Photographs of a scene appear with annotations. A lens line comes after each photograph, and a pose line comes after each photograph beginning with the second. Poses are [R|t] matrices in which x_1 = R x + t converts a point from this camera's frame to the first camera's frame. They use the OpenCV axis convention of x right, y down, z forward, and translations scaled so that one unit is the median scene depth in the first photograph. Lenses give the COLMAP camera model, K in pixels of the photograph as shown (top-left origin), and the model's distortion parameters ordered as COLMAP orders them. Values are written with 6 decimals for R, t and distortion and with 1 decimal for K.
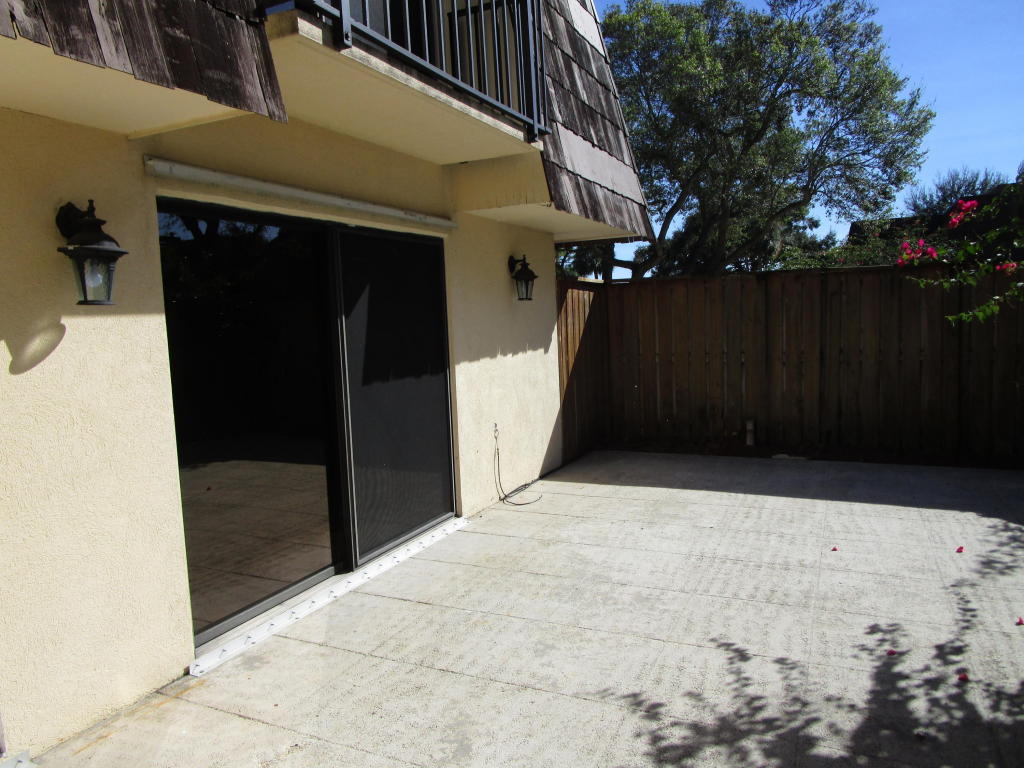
lens RADIAL K [[726.6, 0, 499.2], [0, 726.6, 387.1], [0, 0, 1]] dist [-0.042089, 0.007327]
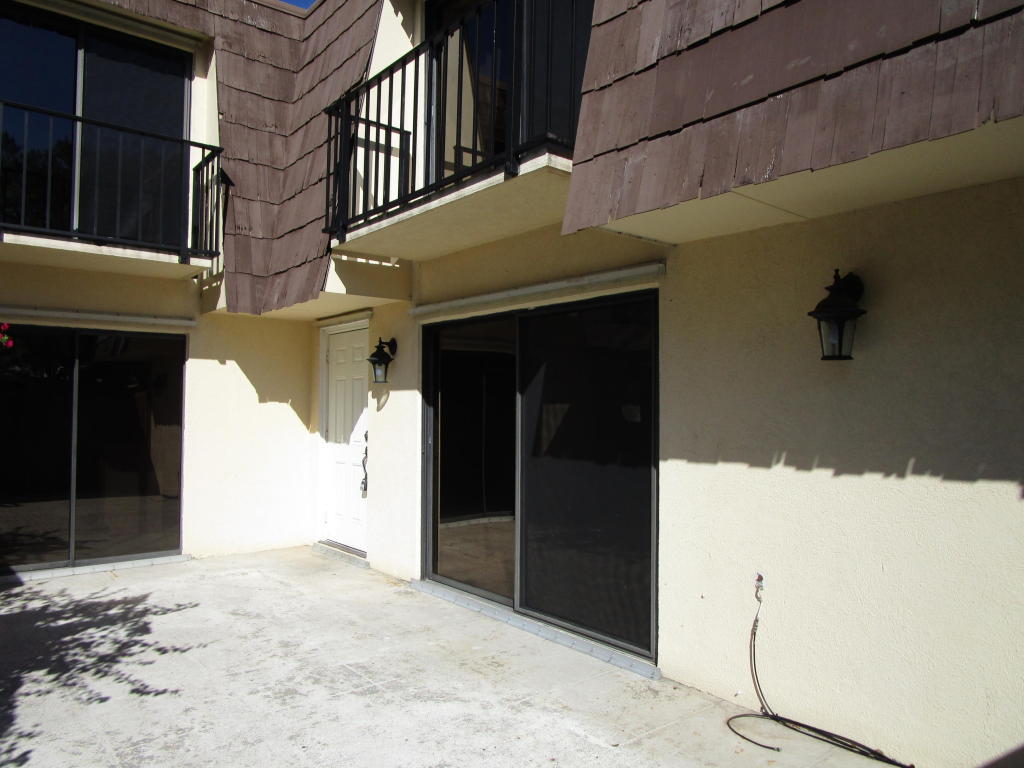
lens RADIAL K [[726.6, 0, 499.2], [0, 726.6, 387.1], [0, 0, 1]] dist [-0.042089, 0.007327]
pose [[-0.425470, -0.004943, -0.904959, 1.191245], [-0.099358, 0.994195, 0.041284, -0.209256], [0.899502, 0.107480, -0.423491, 2.073247]]
